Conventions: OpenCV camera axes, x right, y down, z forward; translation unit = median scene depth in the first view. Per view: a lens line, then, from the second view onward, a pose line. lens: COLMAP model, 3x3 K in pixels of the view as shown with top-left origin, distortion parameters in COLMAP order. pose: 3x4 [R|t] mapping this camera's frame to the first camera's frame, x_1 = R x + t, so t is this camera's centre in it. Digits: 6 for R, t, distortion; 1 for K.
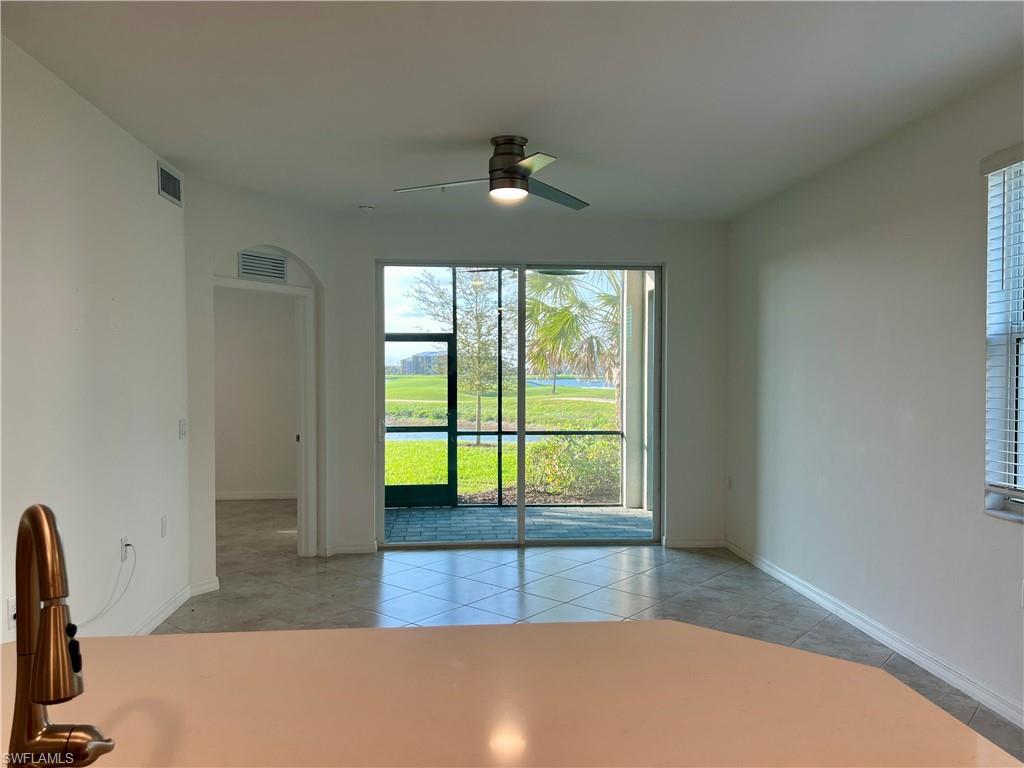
lens RADIAL K [[745.0, 0, 514.1], [0, 745.0, 382.7], [0, 0, 1]] dist [0.007915, -0.015266]
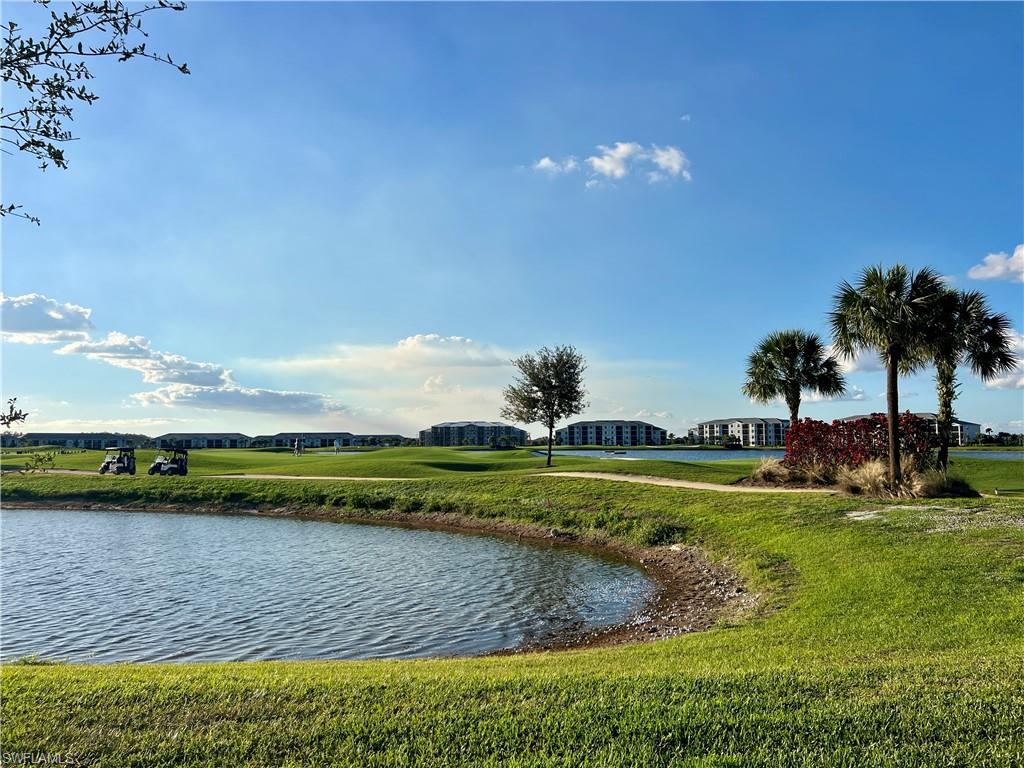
lens RADIAL K [[745.0, 0, 506.4], [0, 745.0, 379.5], [0, 0, 1]] dist [0.007915, -0.015266]
pose [[0.998851, -0.010230, -0.046821, 0.056017], [0.005473, 0.994911, -0.100606, 0.004191], [0.047612, 0.100234, 0.993824, 0.366273]]
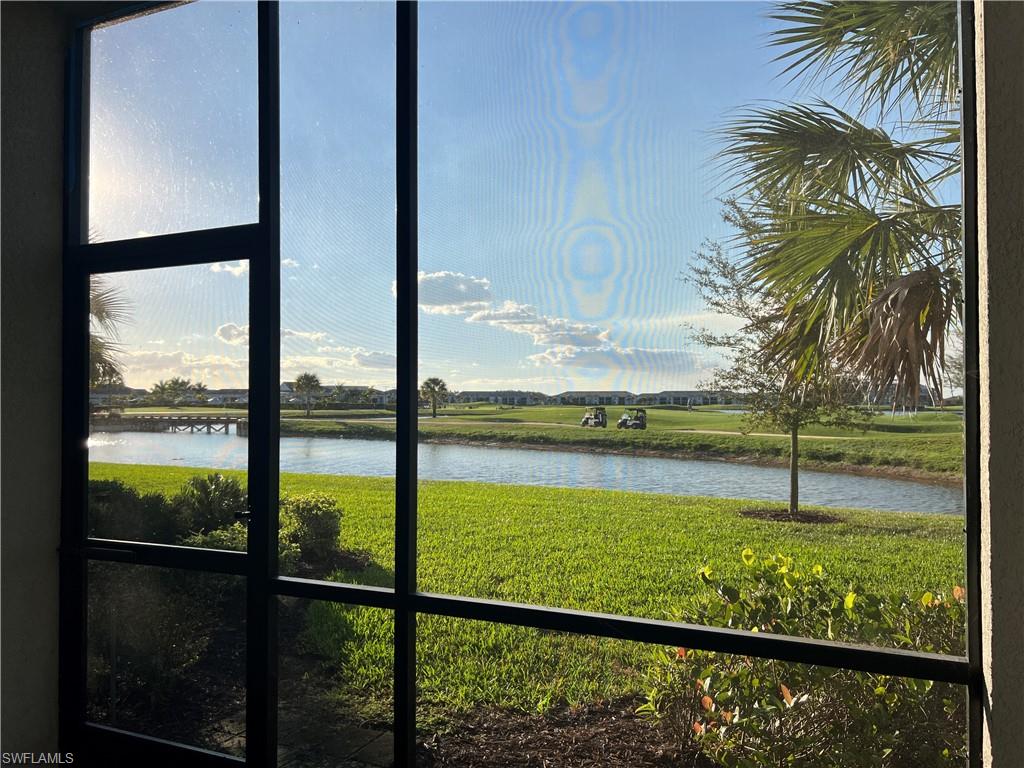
lens RADIAL K [[745.0, 0, 501.8], [0, 745.0, 387.5], [0, 0, 1]] dist [0.007915, -0.015266]
pose [[0.855782, -0.007898, -0.517276, 0.026162], [-0.009985, 0.999445, -0.031779, 0.000678], [0.517240, 0.032361, 0.855229, 0.150591]]
